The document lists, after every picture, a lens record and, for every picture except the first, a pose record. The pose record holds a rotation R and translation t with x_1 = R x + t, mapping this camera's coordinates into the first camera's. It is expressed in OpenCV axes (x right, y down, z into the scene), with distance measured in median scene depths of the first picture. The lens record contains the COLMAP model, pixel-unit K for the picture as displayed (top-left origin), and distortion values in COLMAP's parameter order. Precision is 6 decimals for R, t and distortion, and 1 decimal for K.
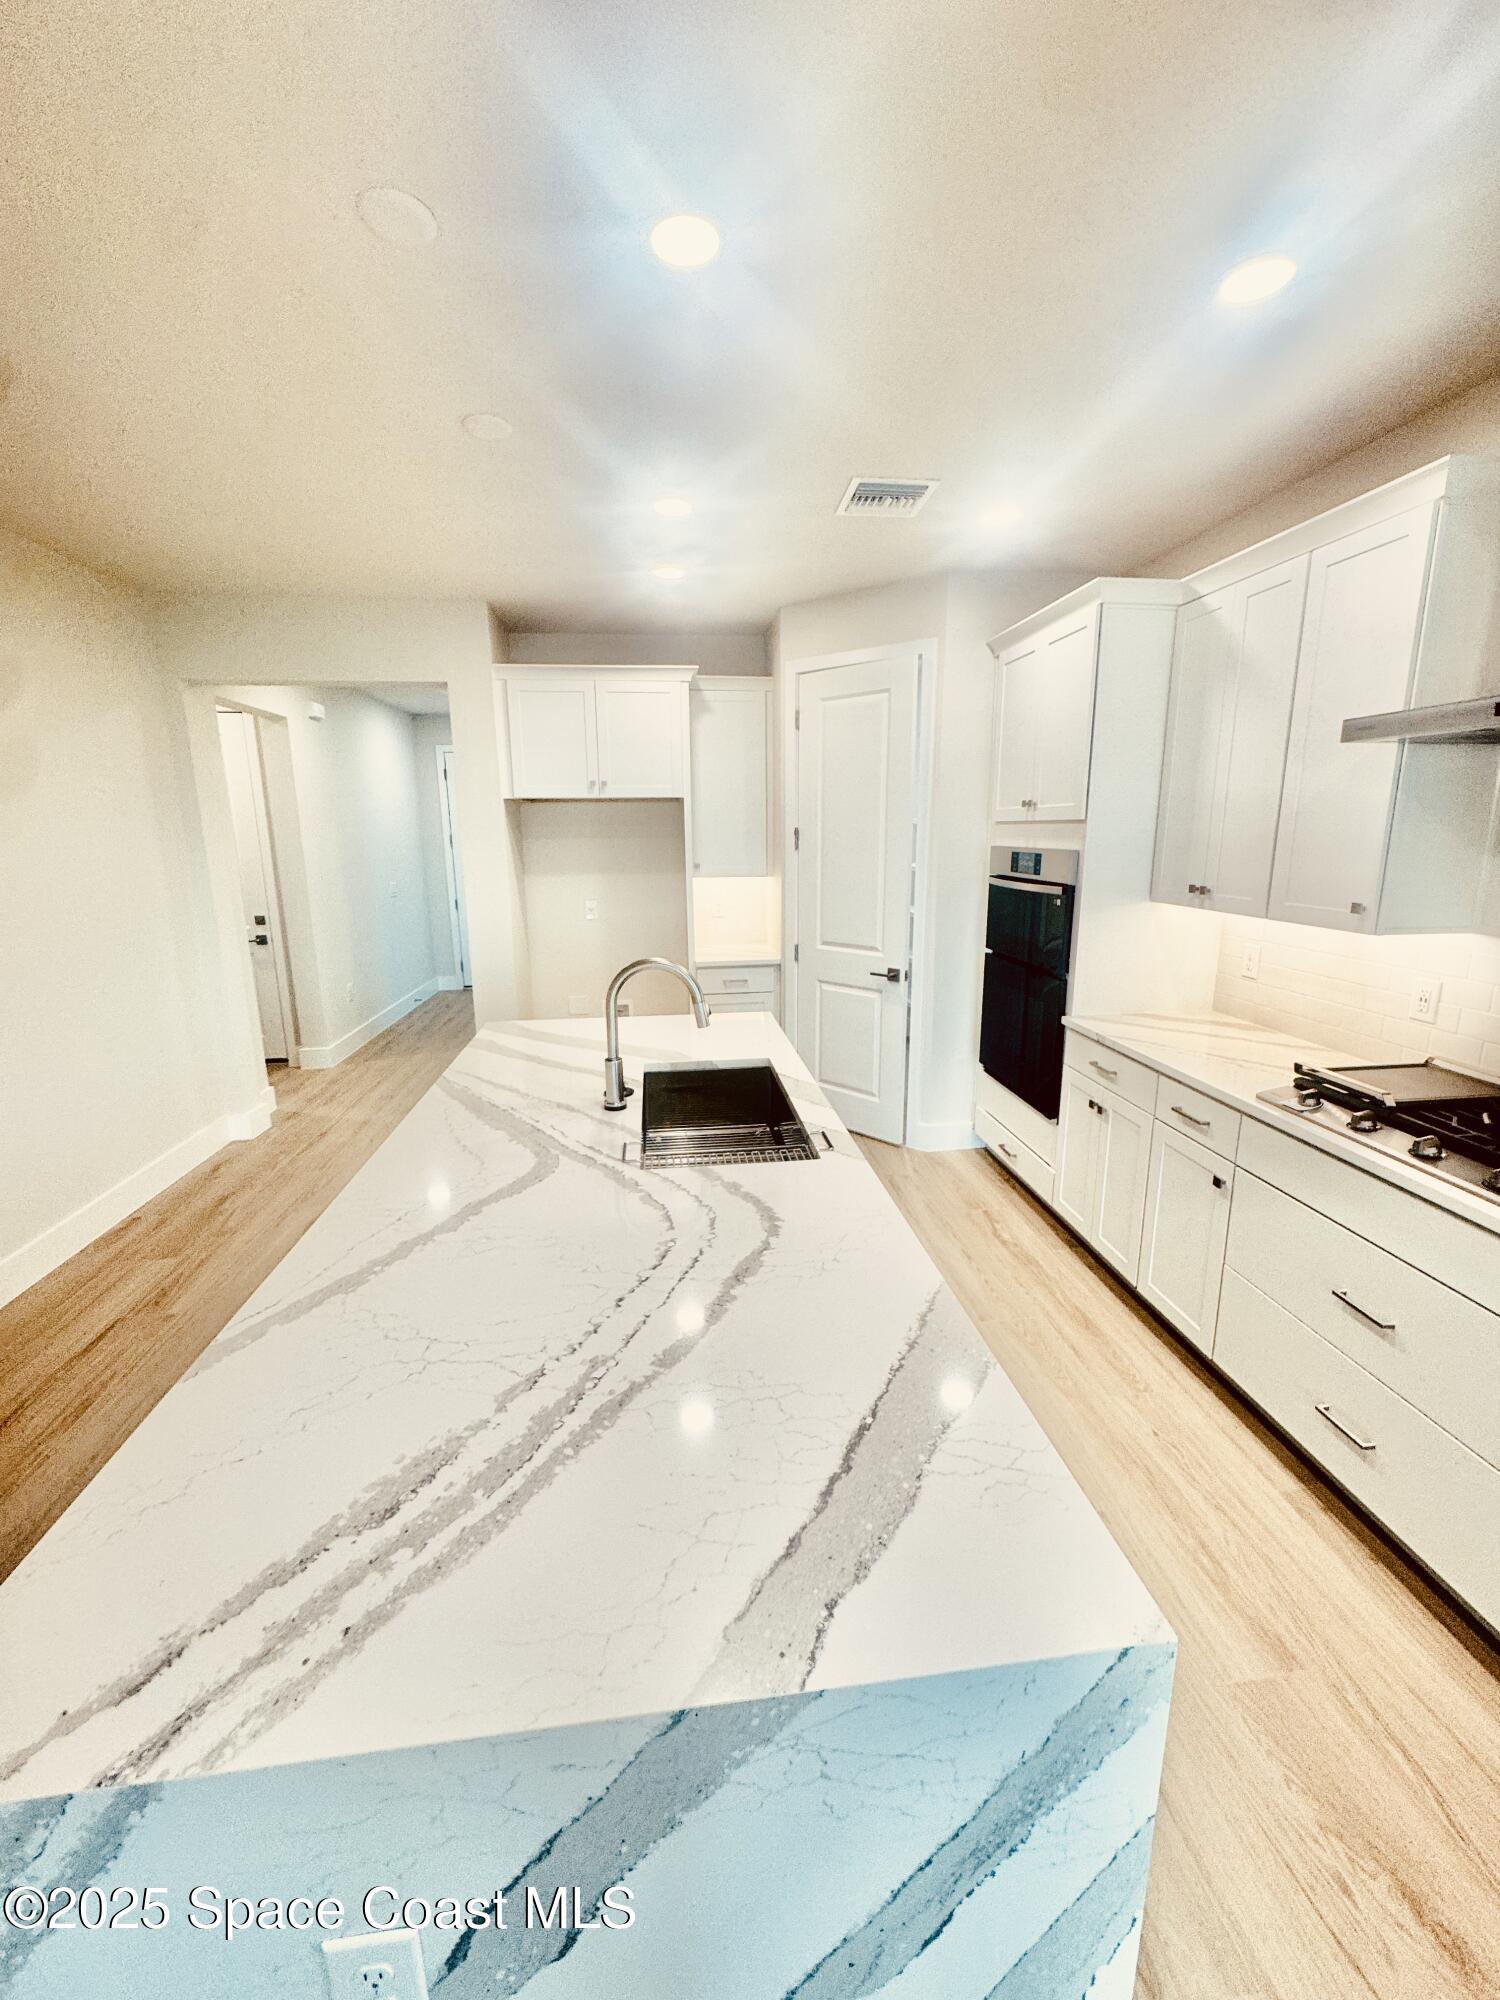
lens RADIAL K [[801.4, 0, 752.2], [0, 801.4, 998.8], [0, 0, 1]] dist [0.001911, -0.000554]
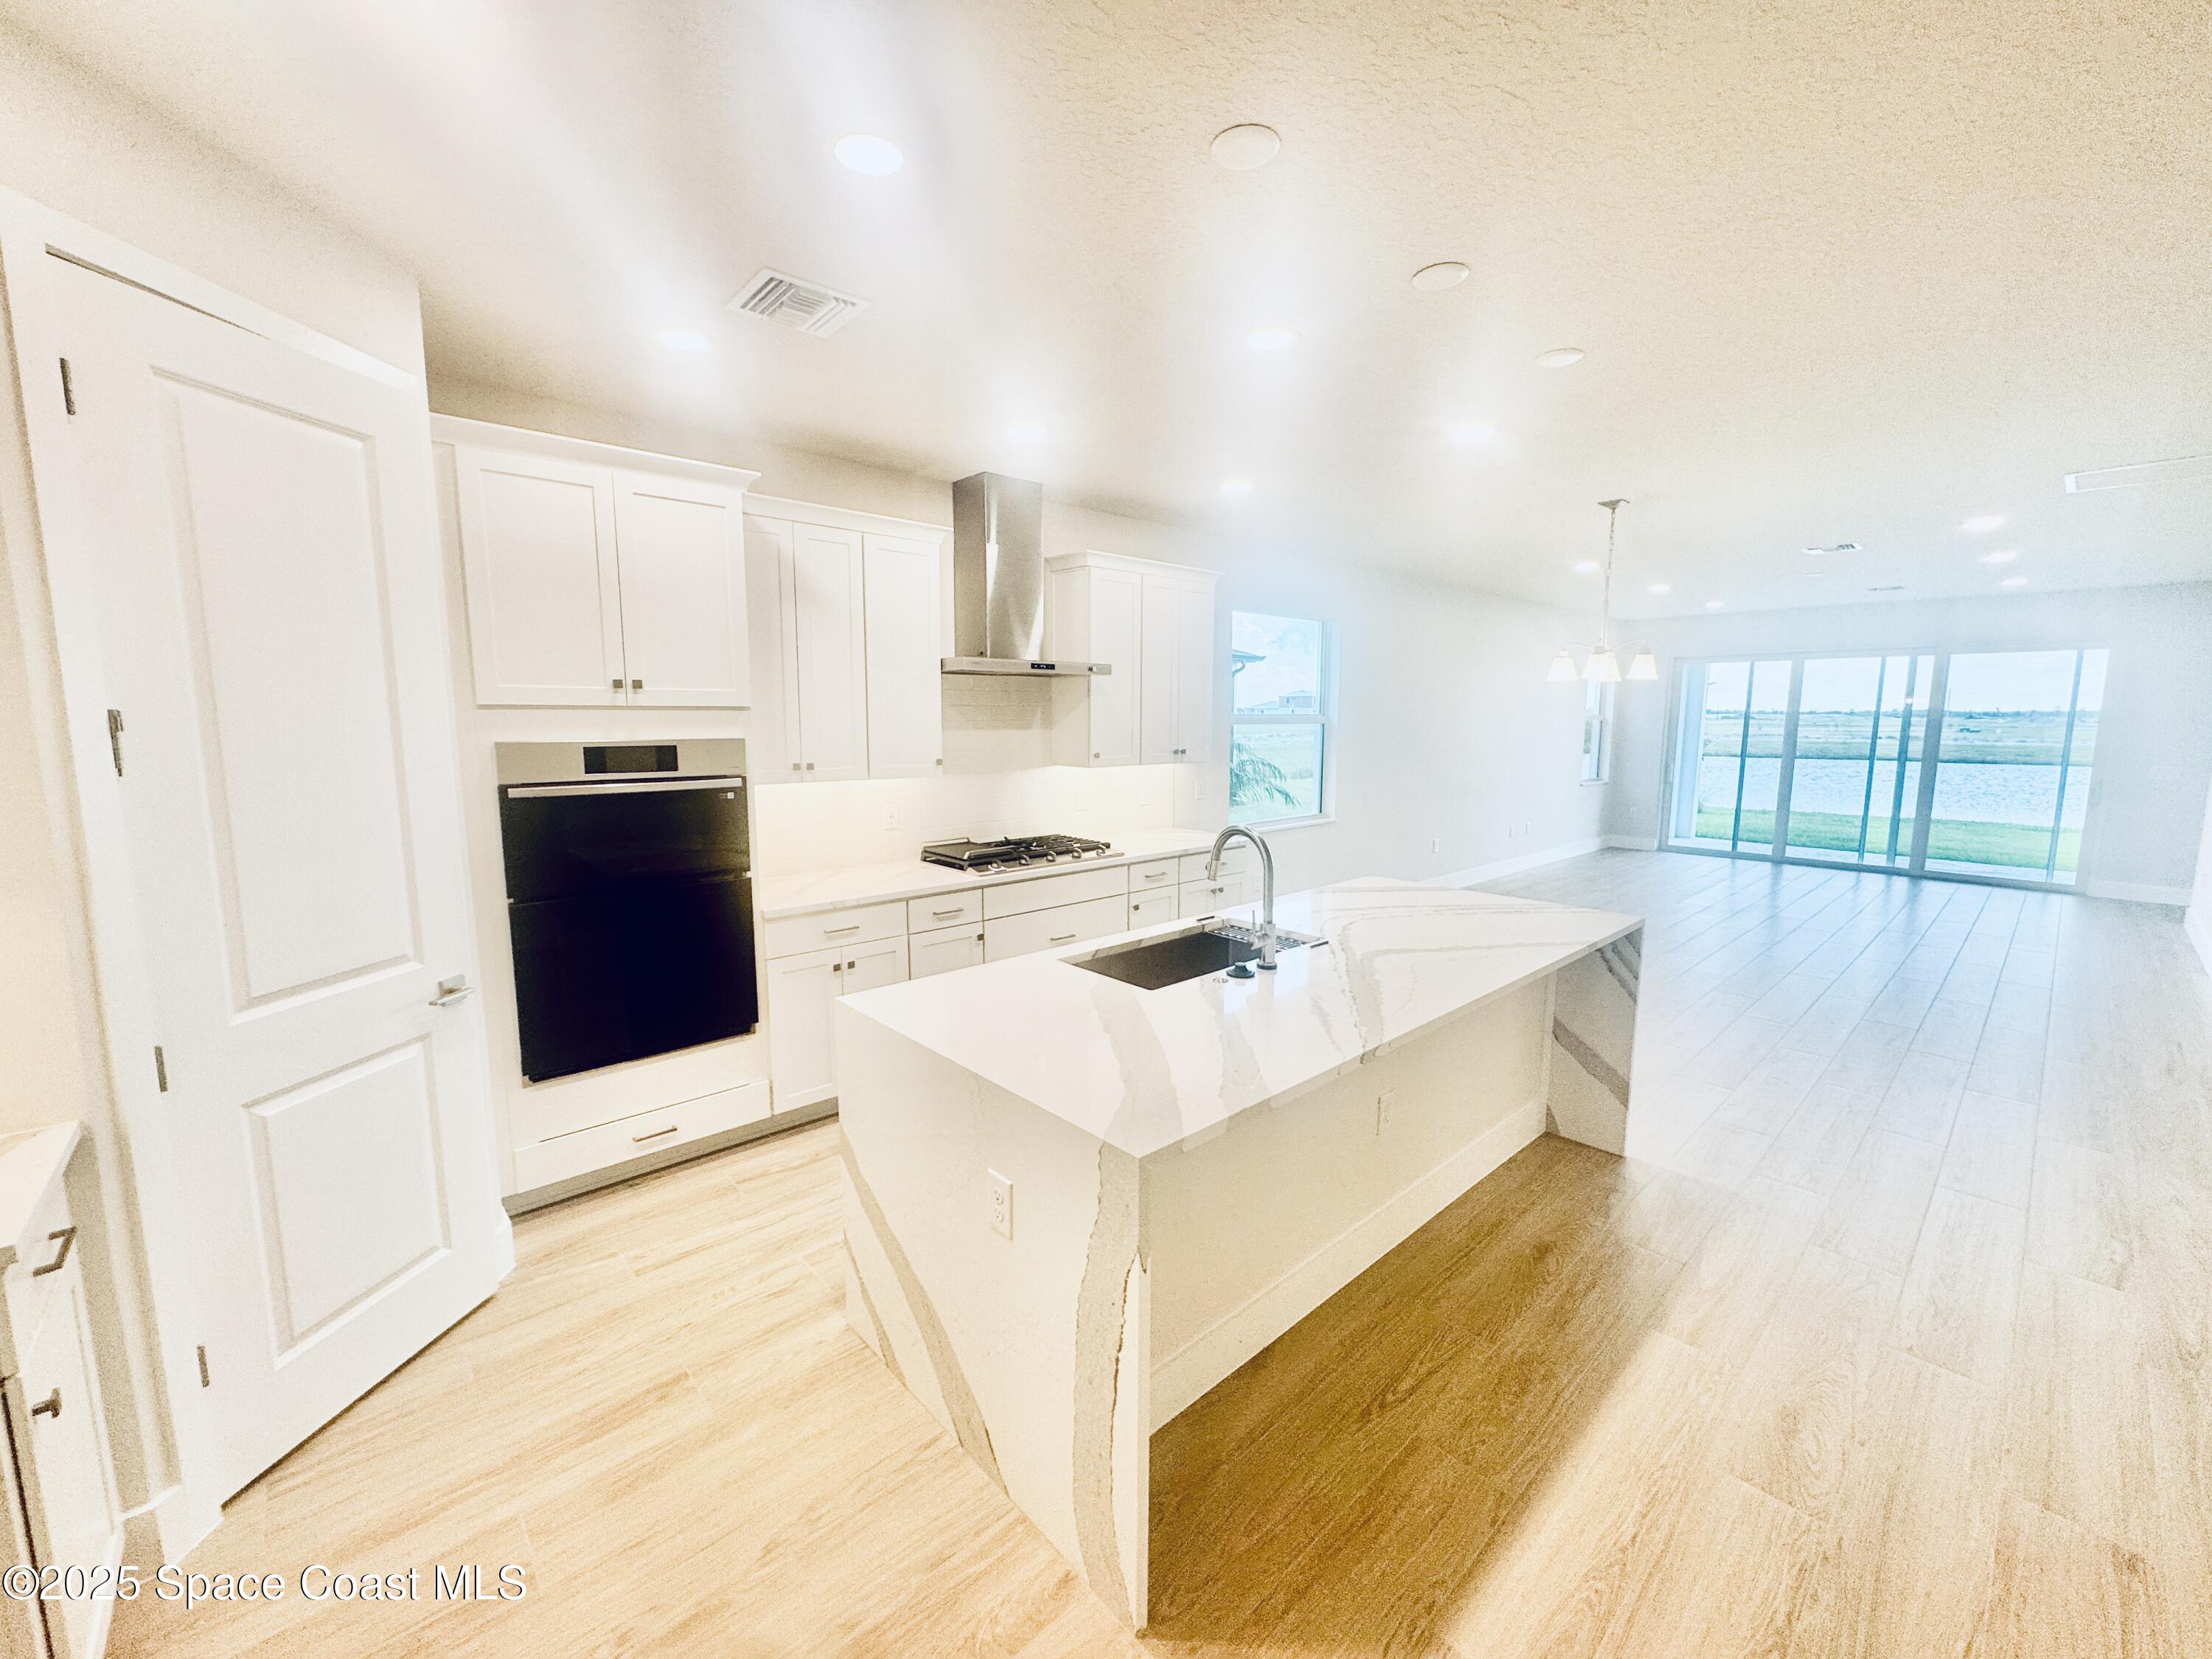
lens RADIAL K [[886.3, 0, 1105.7], [0, 886.3, 826.6], [0, 0, 1]] dist [0.001911, -0.000554]
pose [[-0.585272, -0.097805, 0.804916, -0.625110], [0.167930, 0.956554, 0.238336, -0.234252], [-0.793256, 0.274661, -0.543420, 1.116333]]
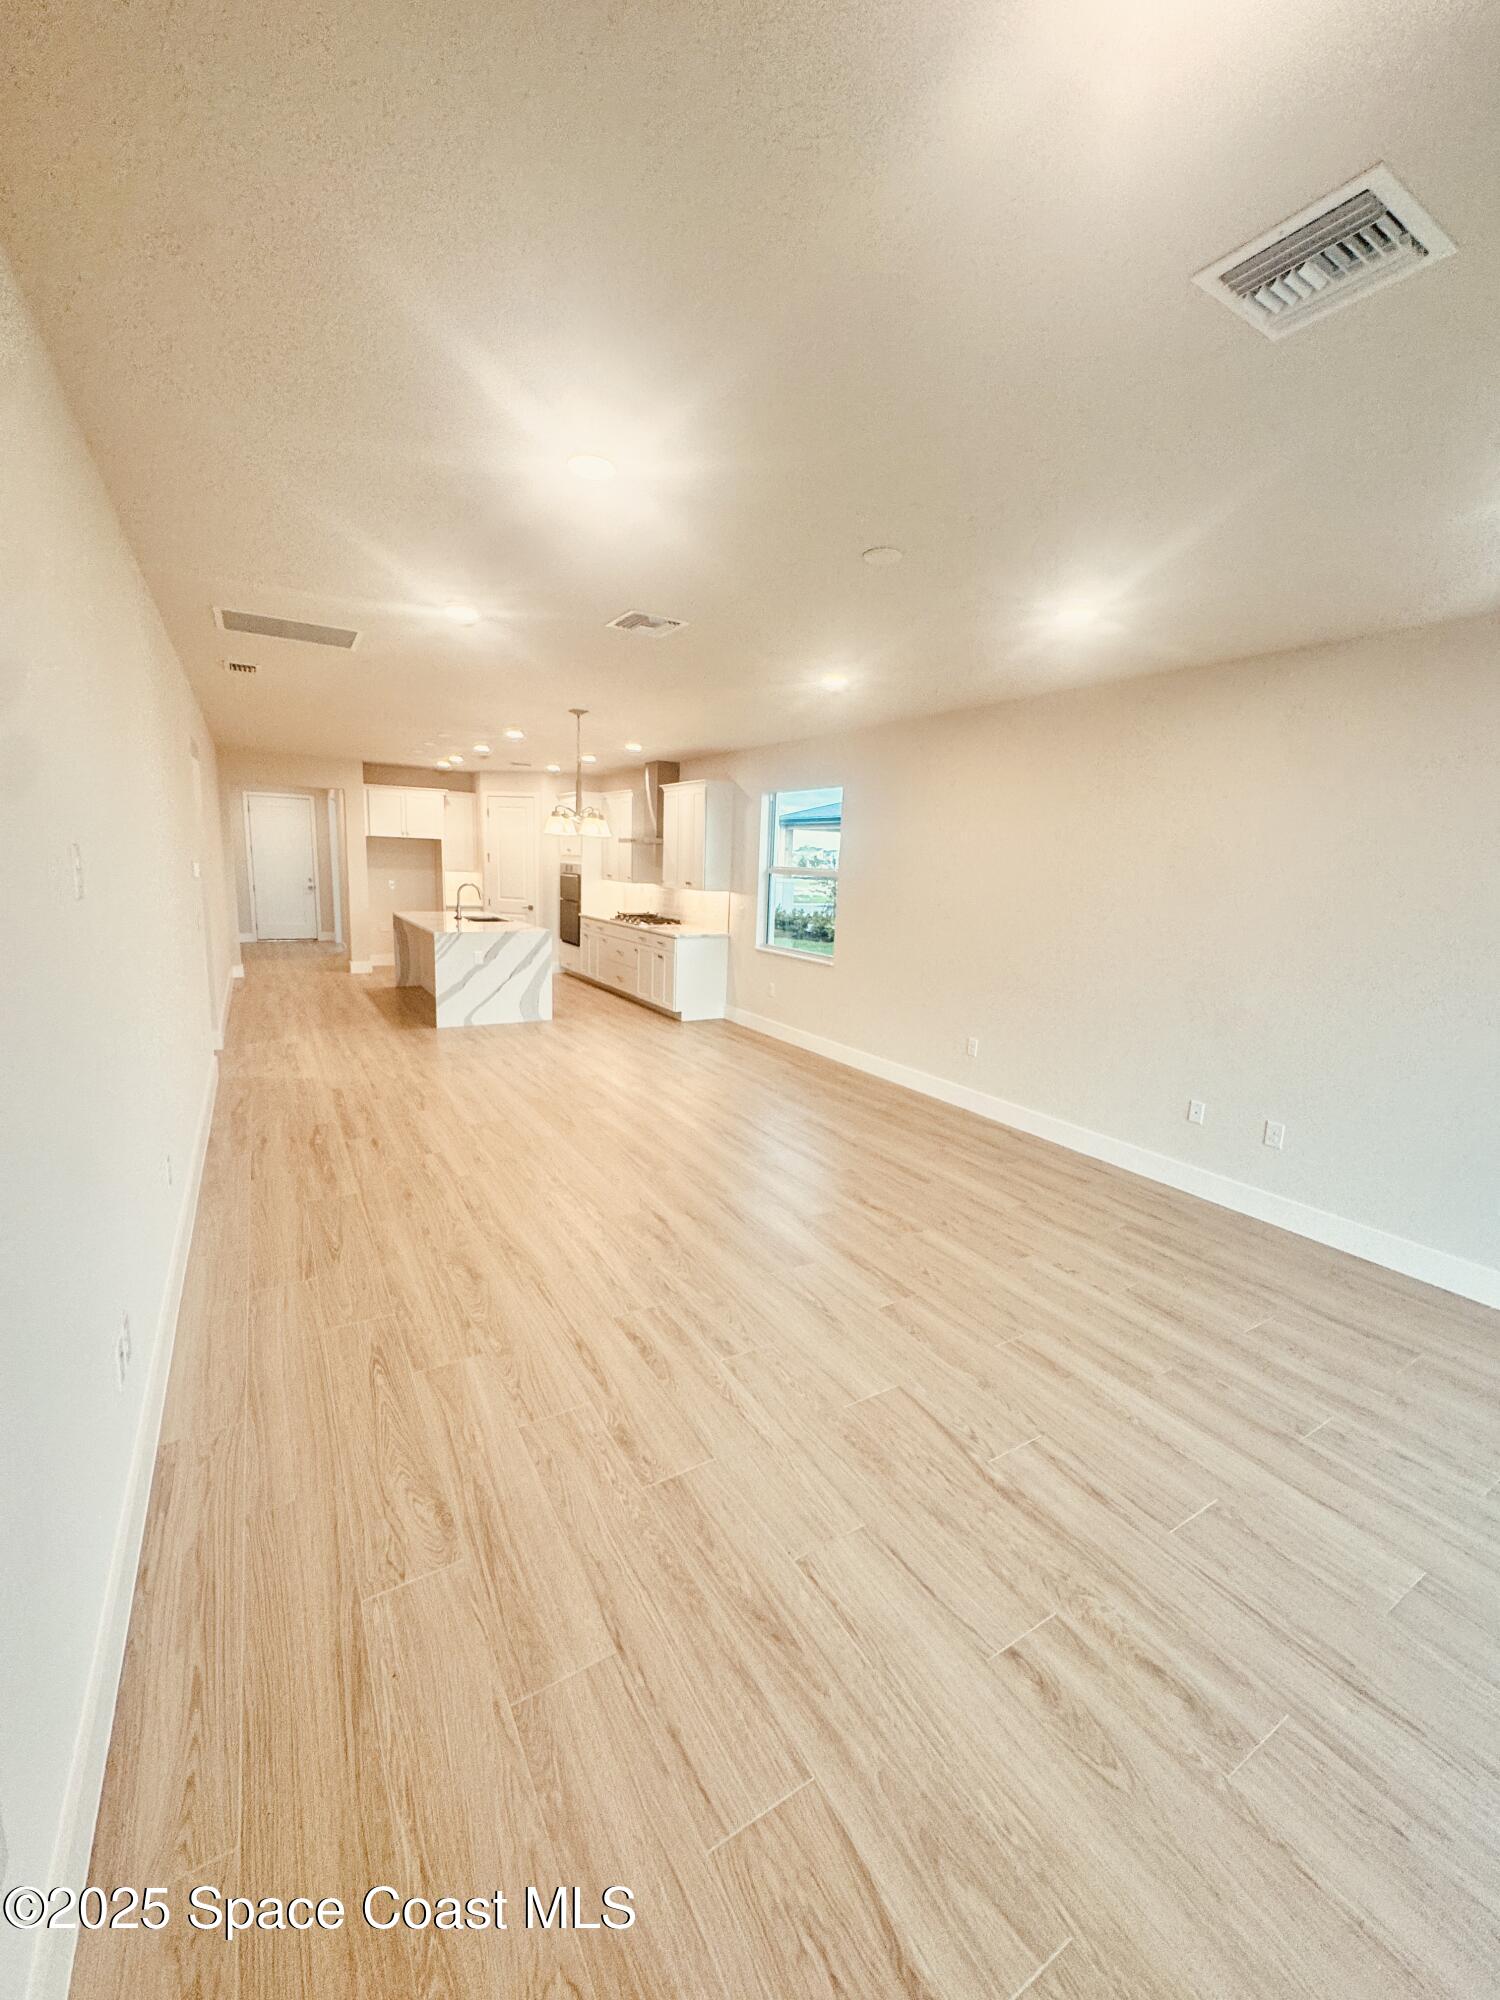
lens RADIAL K [[801.4, 0, 749.0], [0, 801.4, 996.2], [0, 0, 1]] dist [0.001911, -0.000554]
pose [[0.909317, -0.024591, 0.415376, -0.346384], [0.039855, 0.998810, -0.028117, 0.455981], [-0.414190, 0.042122, 0.909215, -2.174358]]
